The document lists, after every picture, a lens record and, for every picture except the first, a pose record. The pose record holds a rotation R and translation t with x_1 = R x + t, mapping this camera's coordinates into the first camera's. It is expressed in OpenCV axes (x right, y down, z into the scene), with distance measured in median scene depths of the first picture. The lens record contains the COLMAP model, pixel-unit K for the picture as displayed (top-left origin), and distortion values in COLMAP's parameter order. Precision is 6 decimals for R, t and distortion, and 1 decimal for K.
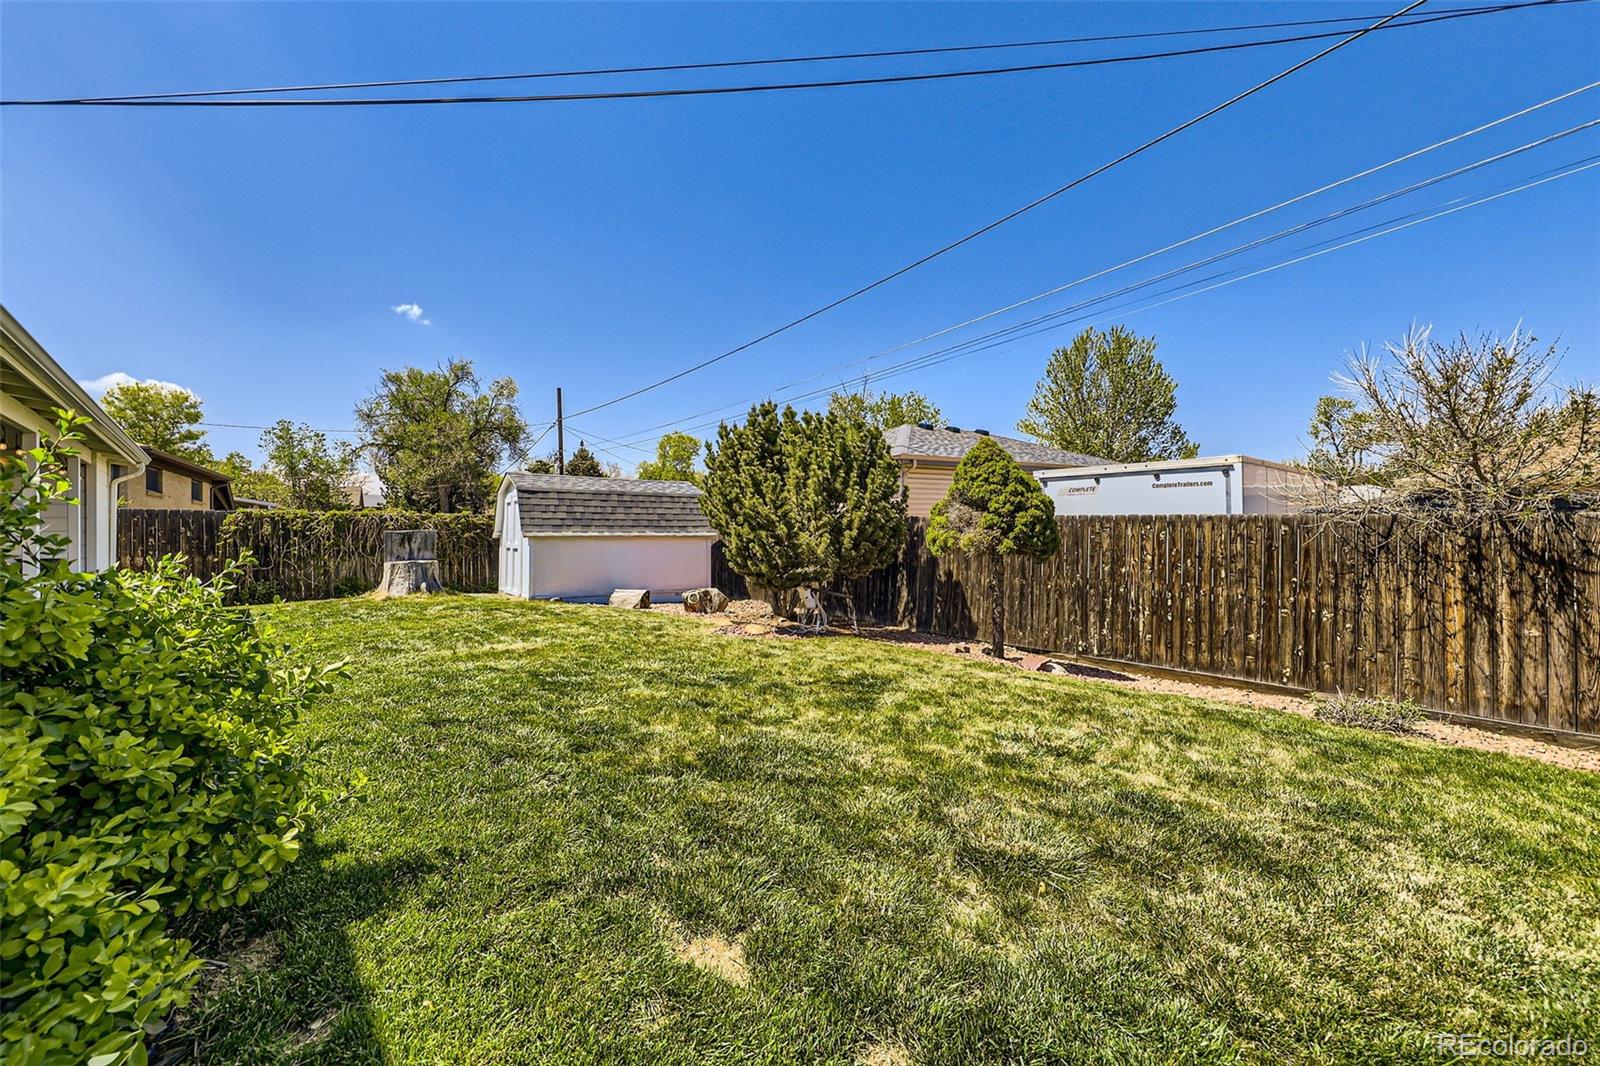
lens RADIAL K [[658.0, 0, 832.0], [0, 658.0, 530.2], [0, 0, 1]] dist [0.010975, 0.000116]
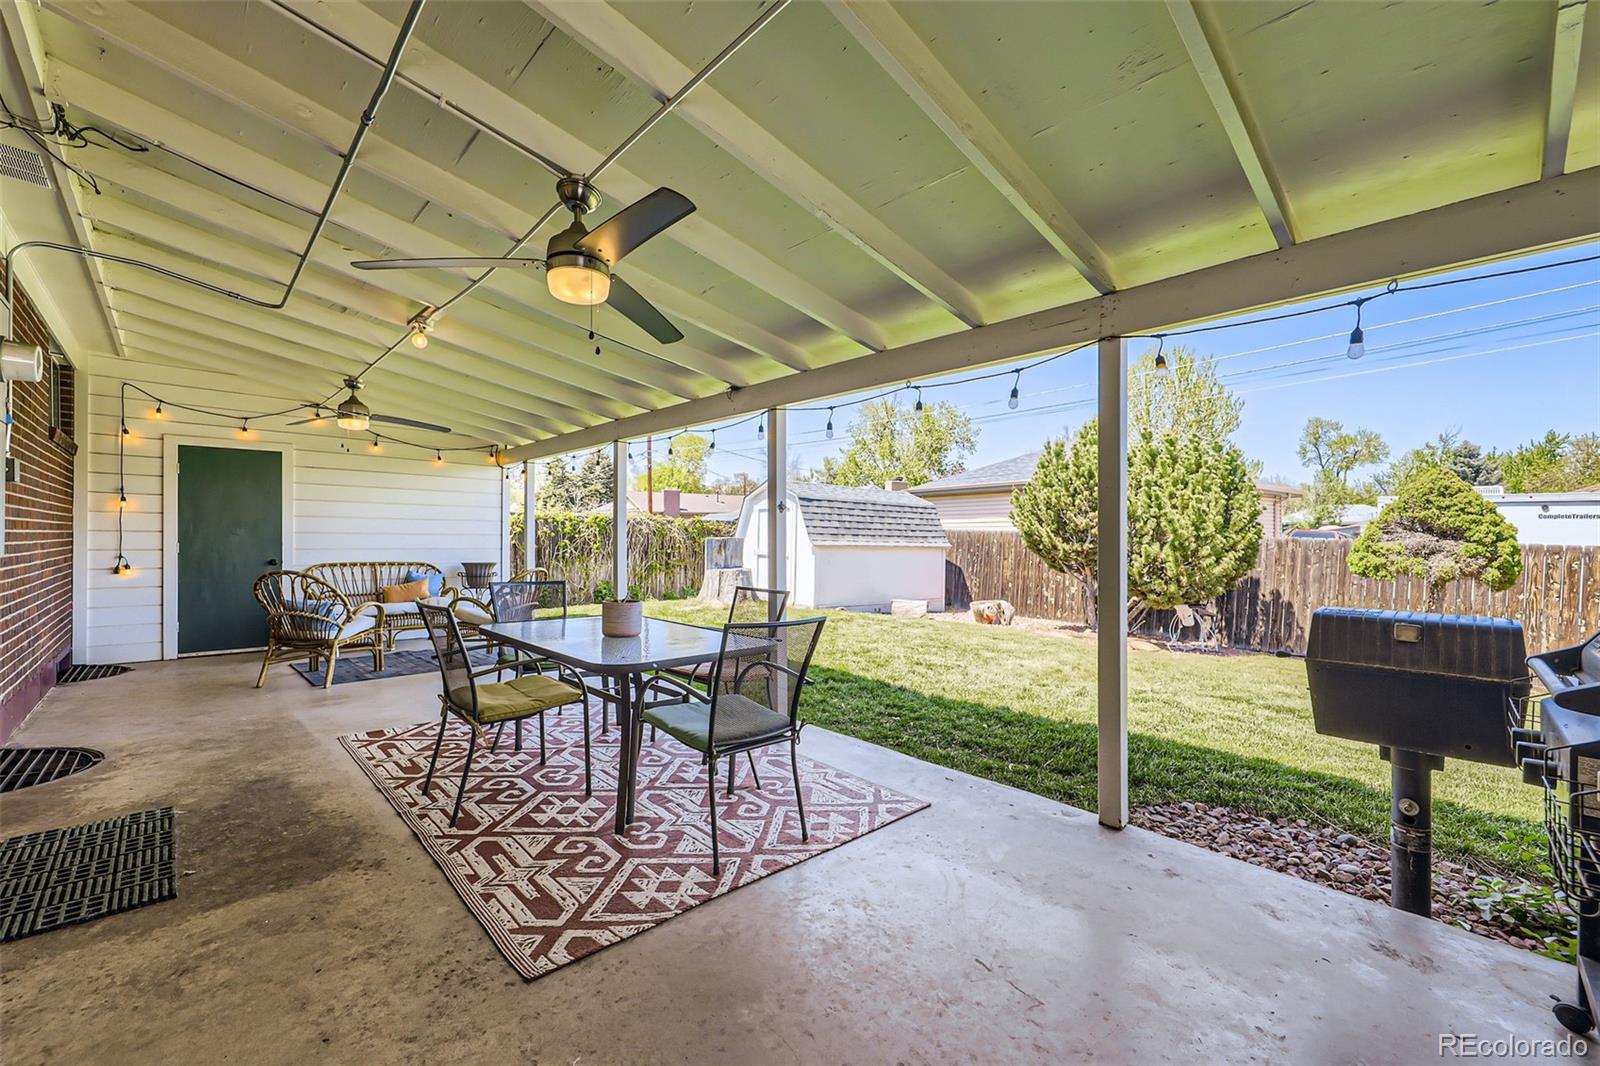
lens RADIAL K [[658.0, 0, 832.0], [0, 658.0, 530.2], [0, 0, 1]] dist [0.010975, 0.000116]
pose [[0.998187, 0.025294, 0.054614, -0.502498], [-0.025076, 0.999675, -0.004669, -0.009120], [-0.054714, 0.003291, 0.998497, 0.006432]]
